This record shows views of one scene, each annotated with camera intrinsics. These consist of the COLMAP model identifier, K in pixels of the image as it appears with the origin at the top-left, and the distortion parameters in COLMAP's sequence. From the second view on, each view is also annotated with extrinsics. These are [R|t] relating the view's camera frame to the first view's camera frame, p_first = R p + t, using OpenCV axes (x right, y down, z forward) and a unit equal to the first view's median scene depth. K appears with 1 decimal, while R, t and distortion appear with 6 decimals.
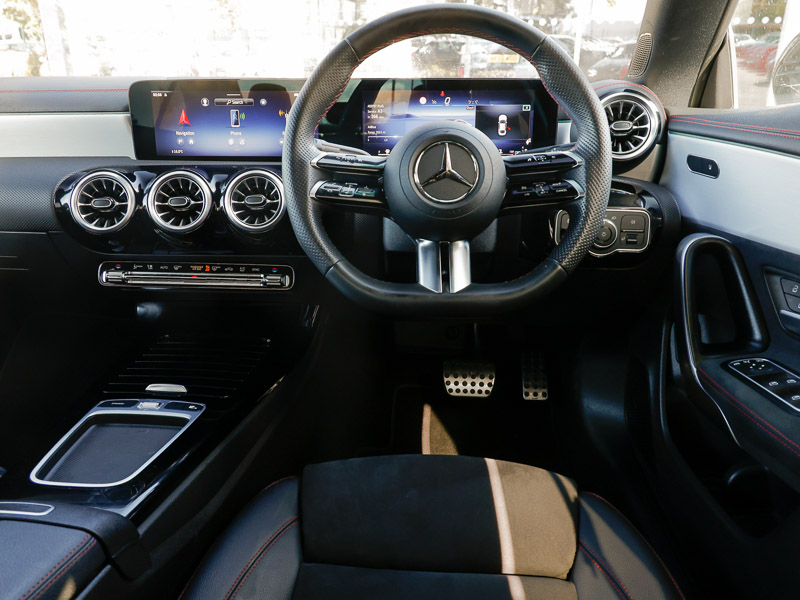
lens RADIAL K [[544.4, 0, 402.9], [0, 544.4, 302.8], [0, 0, 1]] dist [0.017583, 0.004860]
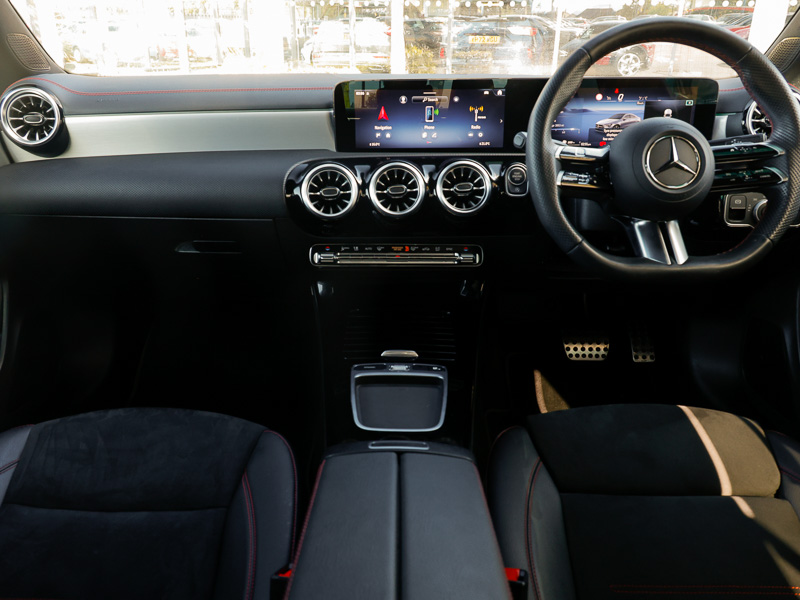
lens RADIAL K [[544.4, 0, 396.5], [0, 544.4, 297.2], [0, 0, 1]] dist [0.017583, 0.004860]
pose [[0.998302, -0.023042, 0.053498, -0.471691], [0.021668, 0.999424, 0.026120, 0.007202], [-0.054069, -0.024916, 0.998226, -0.128802]]
